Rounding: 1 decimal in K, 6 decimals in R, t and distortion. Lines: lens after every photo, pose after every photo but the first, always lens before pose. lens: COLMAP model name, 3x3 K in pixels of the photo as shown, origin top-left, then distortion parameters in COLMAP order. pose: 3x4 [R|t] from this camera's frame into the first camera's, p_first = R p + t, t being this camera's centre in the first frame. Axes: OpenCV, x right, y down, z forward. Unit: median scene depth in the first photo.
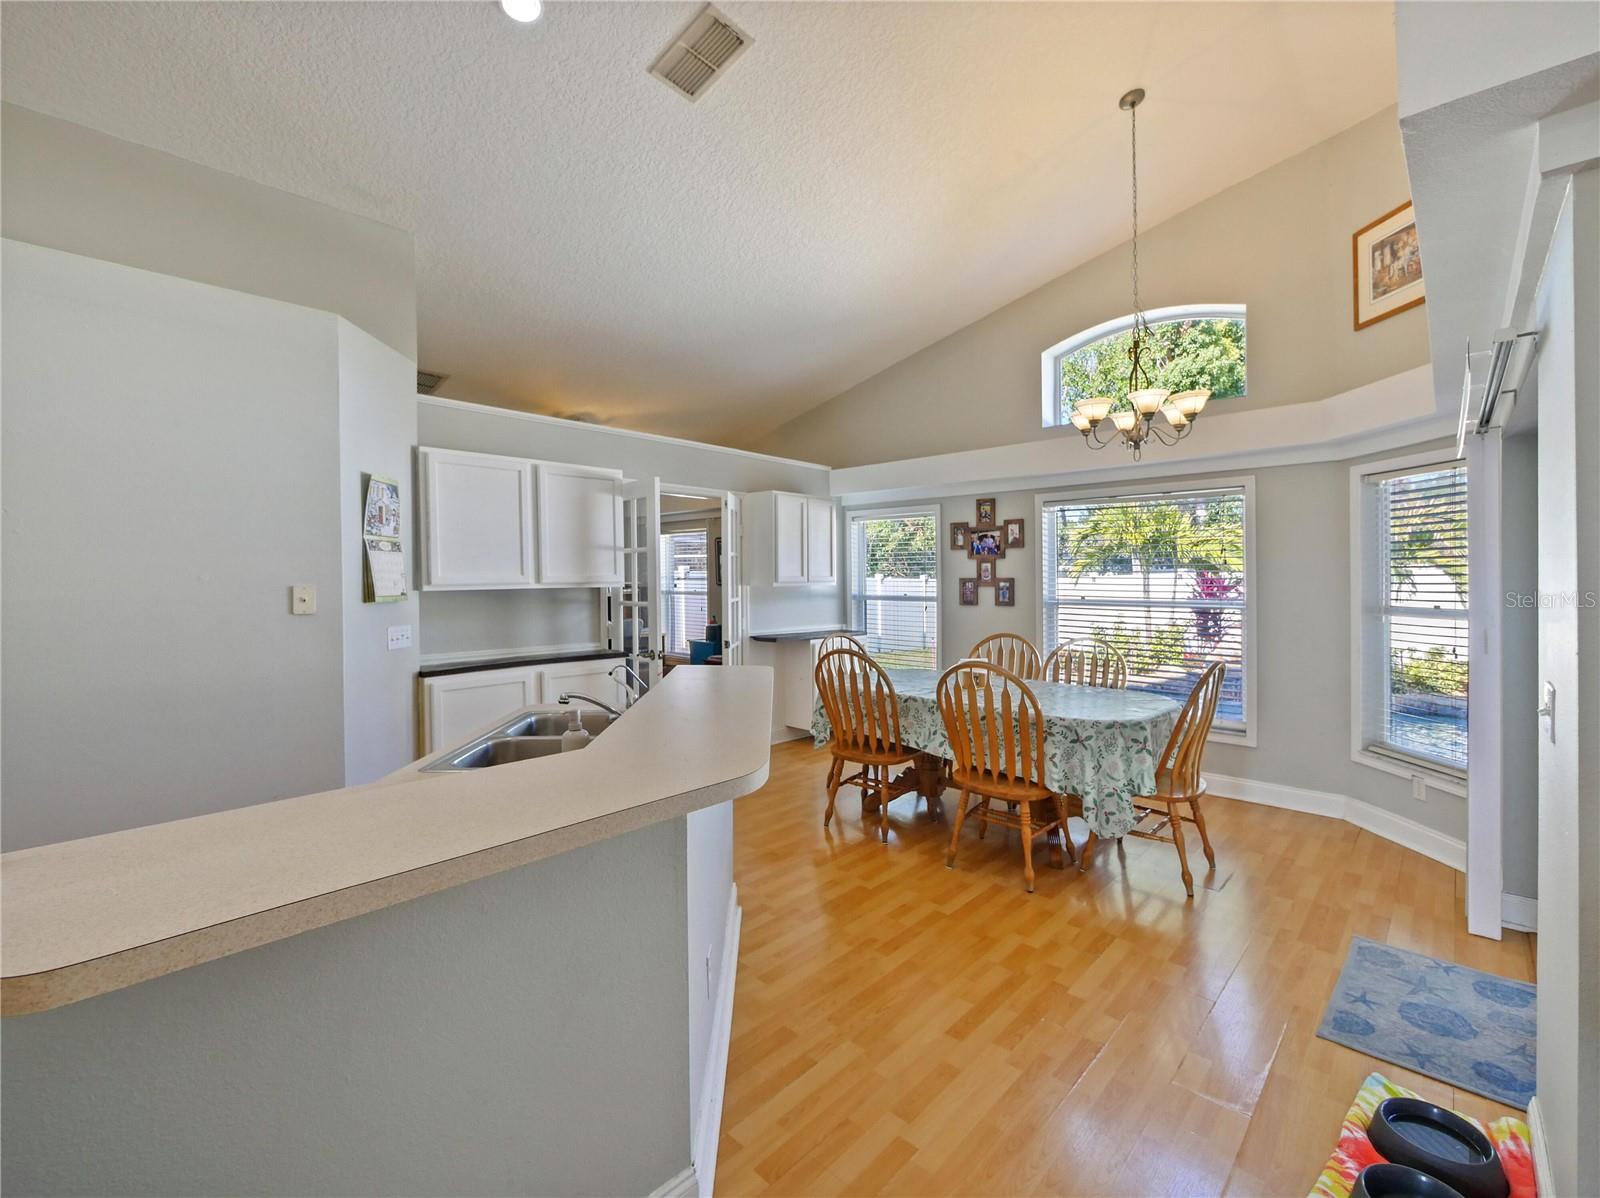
lens RADIAL K [[696.7, 0, 782.0], [0, 696.7, 576.2], [0, 0, 1]] dist [-0.006735, 0.000506]
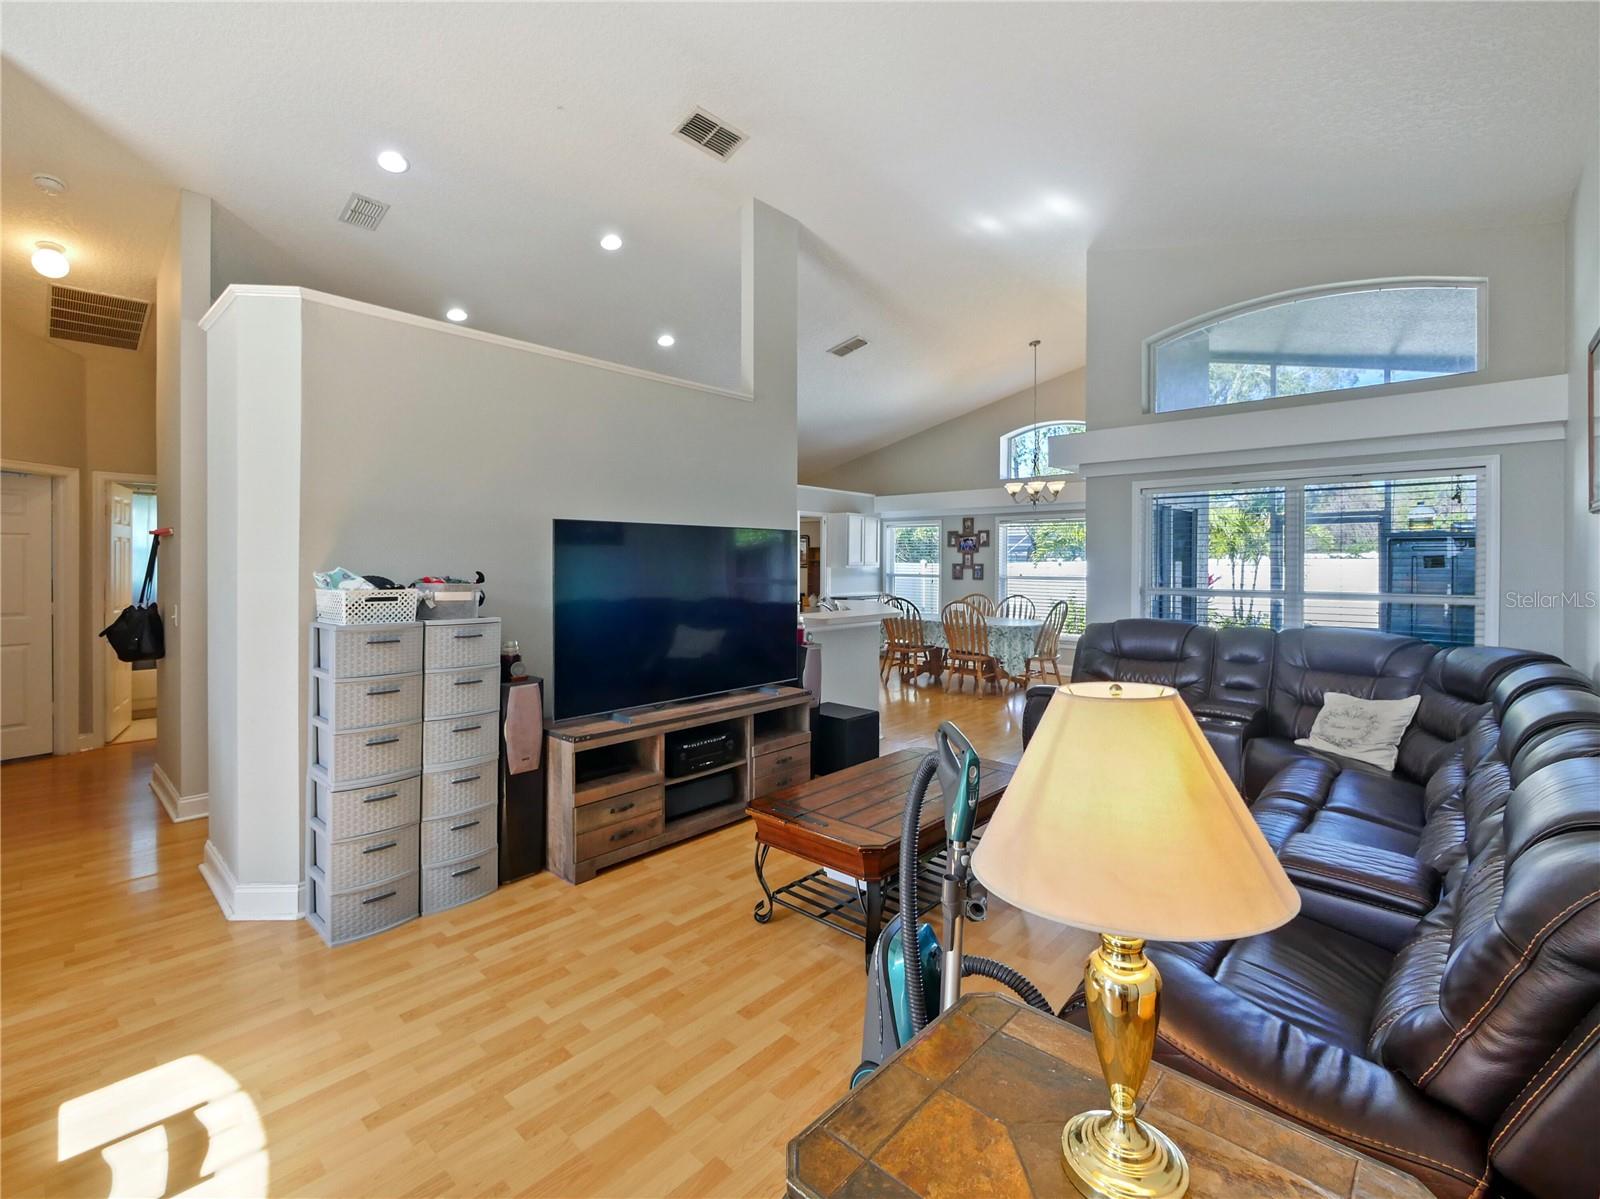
lens RADIAL K [[696.7, 0, 791.7], [0, 696.7, 590.0], [0, 0, 1]] dist [-0.006735, 0.000506]
pose [[0.999717, 0.004007, 0.023446, -0.189195], [-0.005065, 0.998963, 0.045243, -0.008327], [-0.023240, -0.045349, 0.998701, -0.740744]]
